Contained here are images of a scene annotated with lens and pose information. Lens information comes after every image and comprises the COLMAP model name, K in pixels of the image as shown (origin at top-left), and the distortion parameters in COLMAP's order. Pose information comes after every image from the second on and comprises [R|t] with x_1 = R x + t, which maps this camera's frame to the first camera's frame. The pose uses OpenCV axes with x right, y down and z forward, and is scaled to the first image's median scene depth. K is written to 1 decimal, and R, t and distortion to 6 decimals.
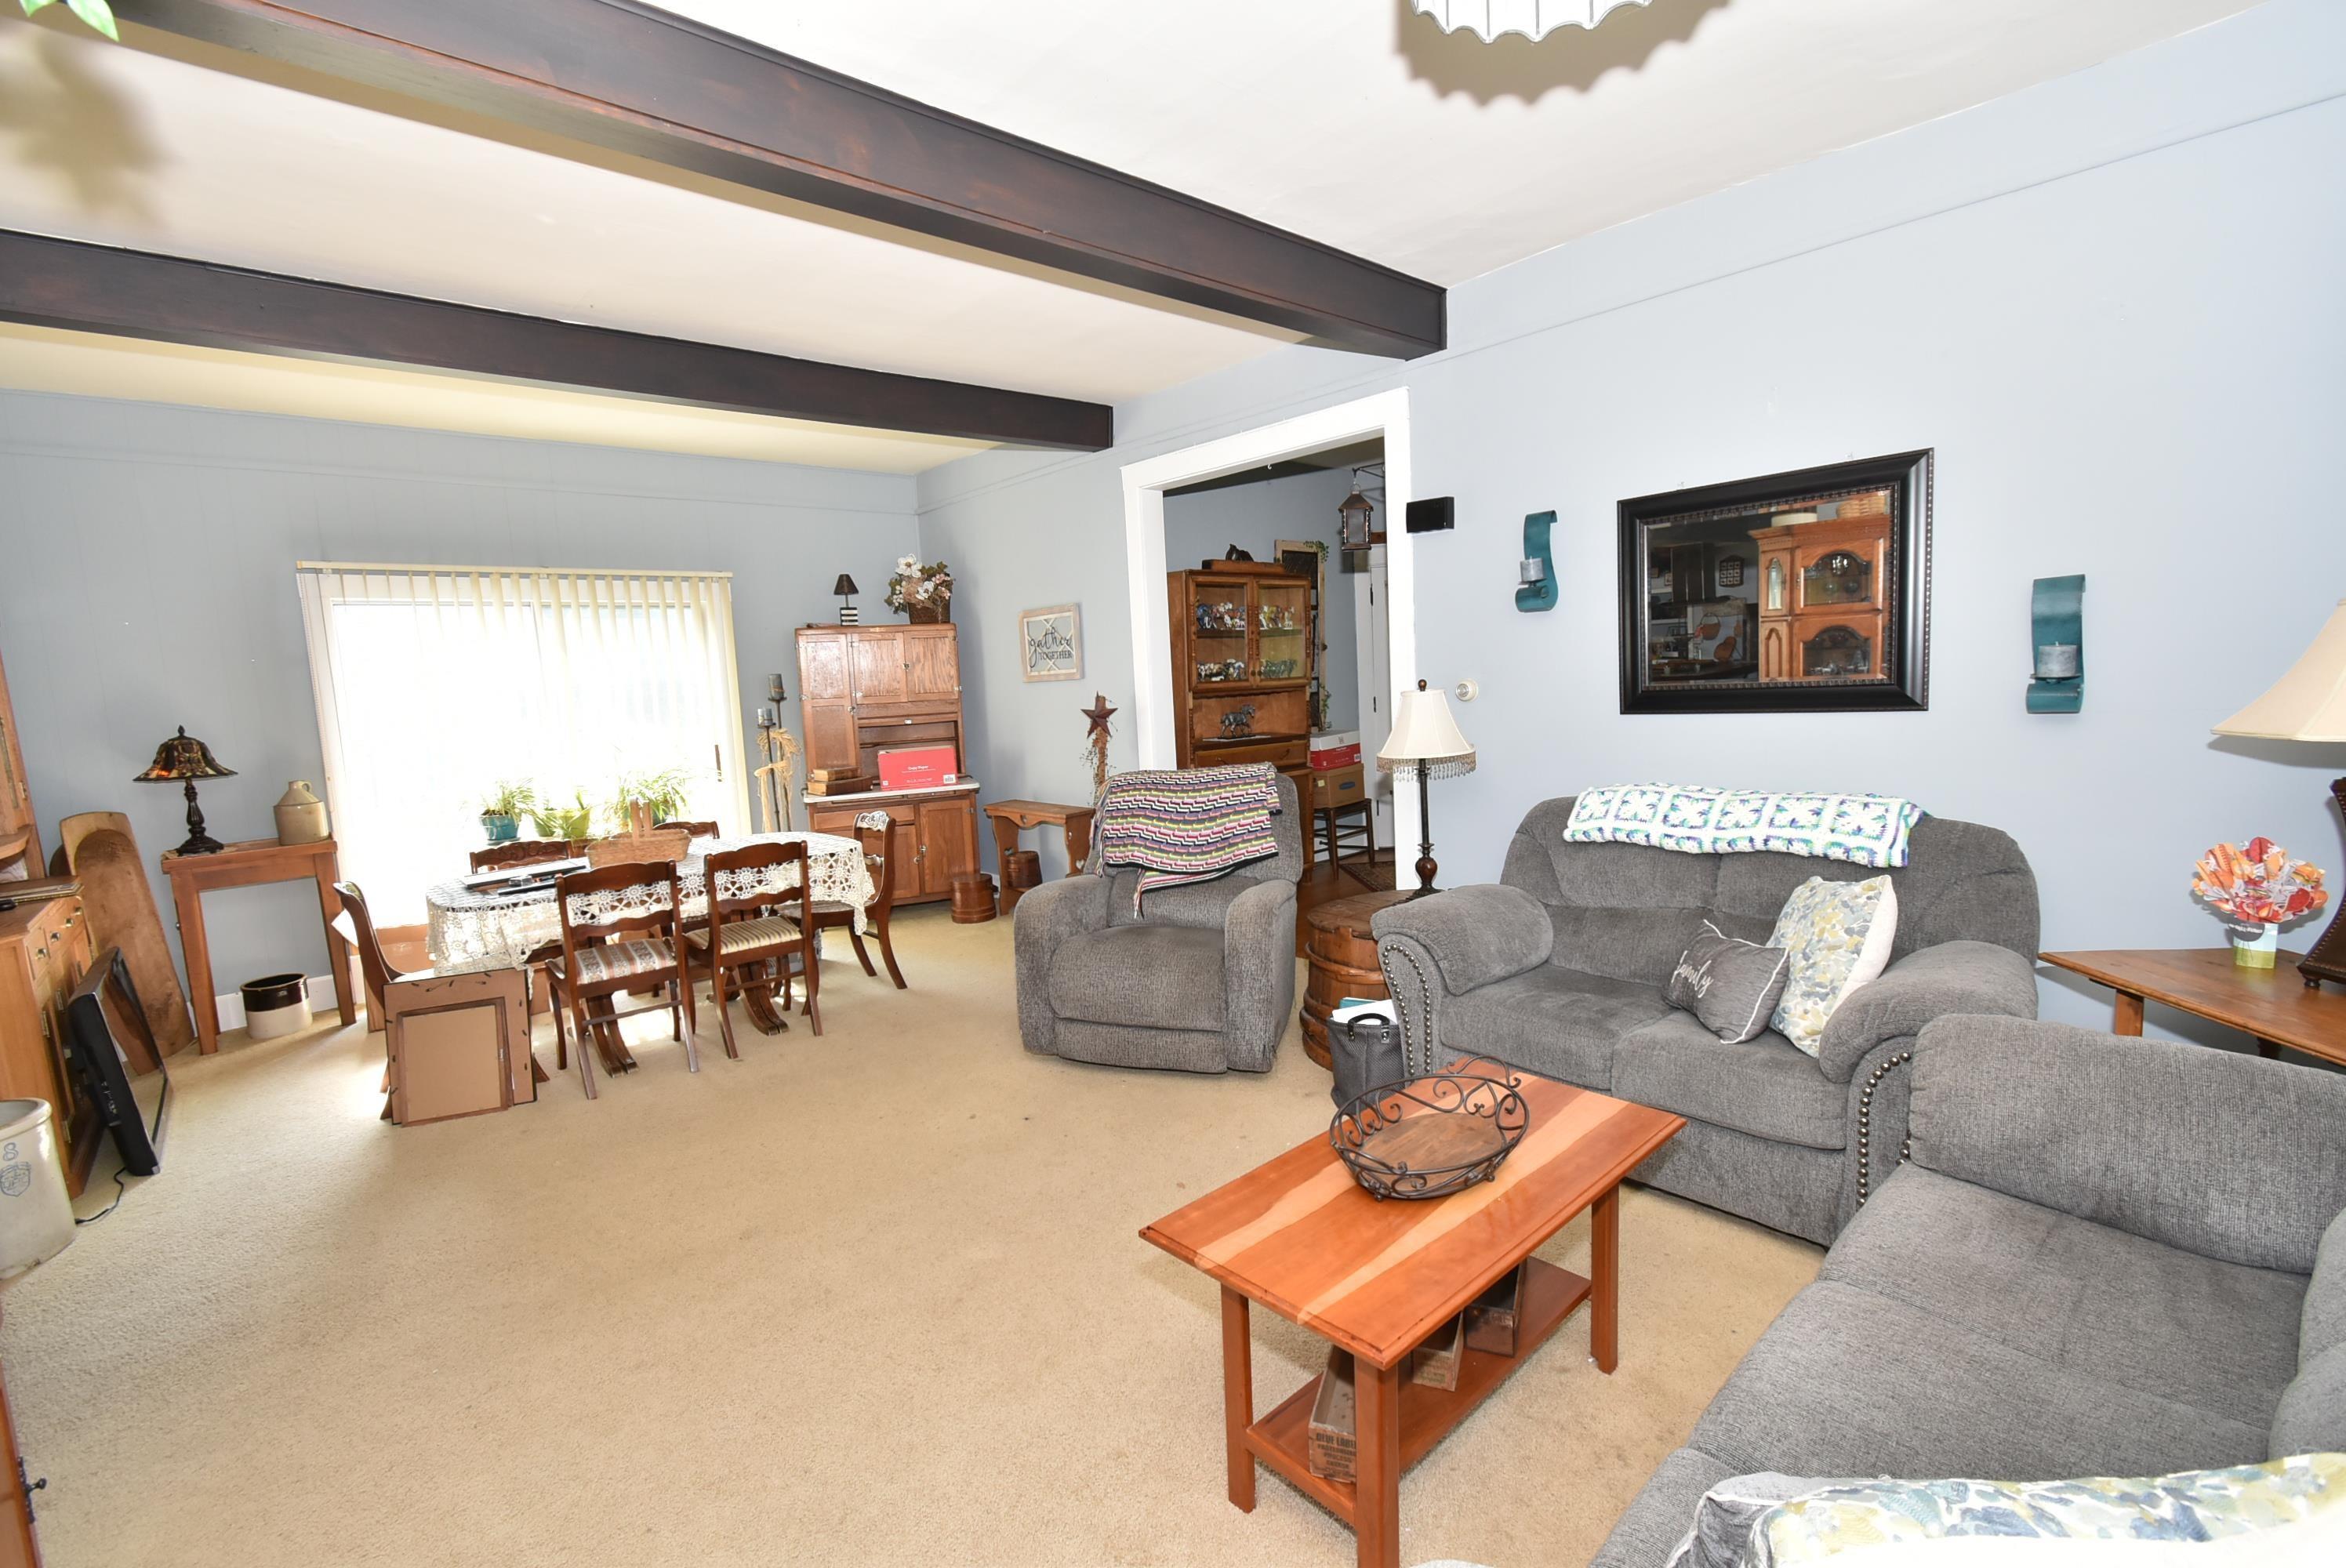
lens RADIAL K [[1036.3, 0, 1171.4], [0, 1036.3, 782.5], [0, 0, 1]] dist [0.007427, -0.002641]
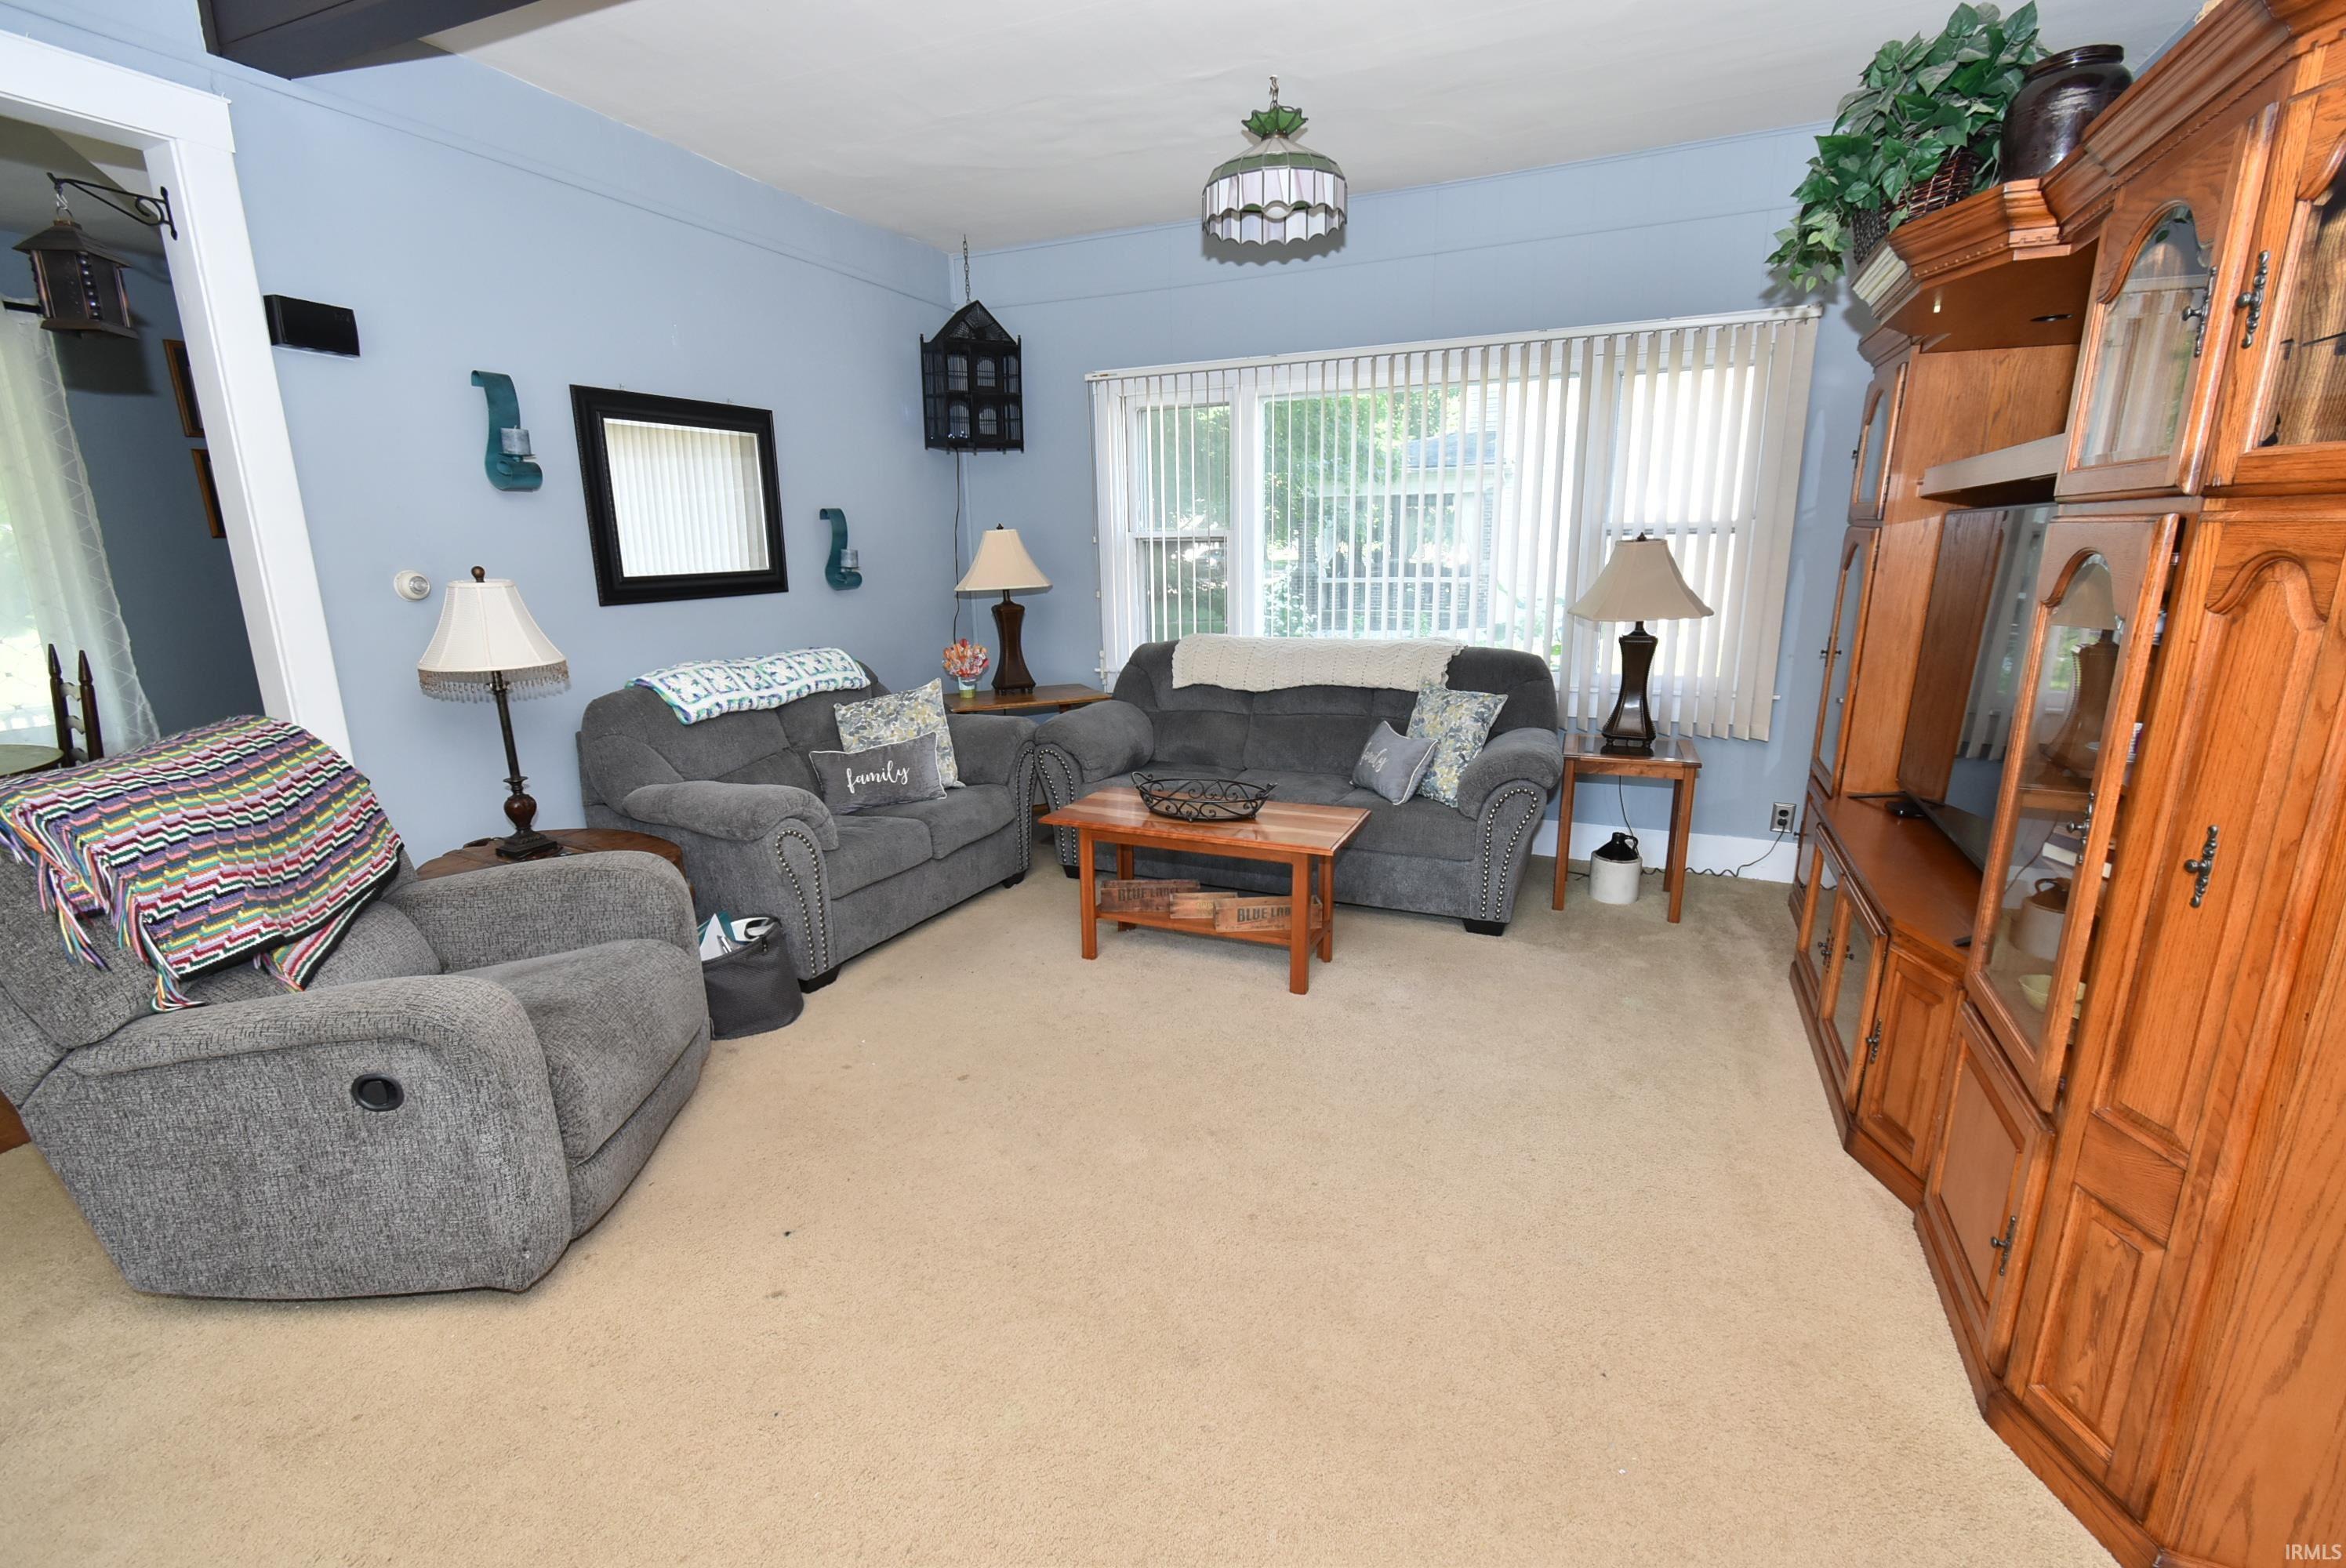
lens RADIAL K [[1036.3, 0, 1173.5], [0, 1036.3, 790.7], [0, 0, 1]] dist [0.007427, -0.002641]
pose [[-0.414432, -0.162414, 0.895470, -0.791559], [0.125043, 0.964453, 0.232797, -0.063176], [-0.901449, 0.208451, -0.379392, 0.997087]]
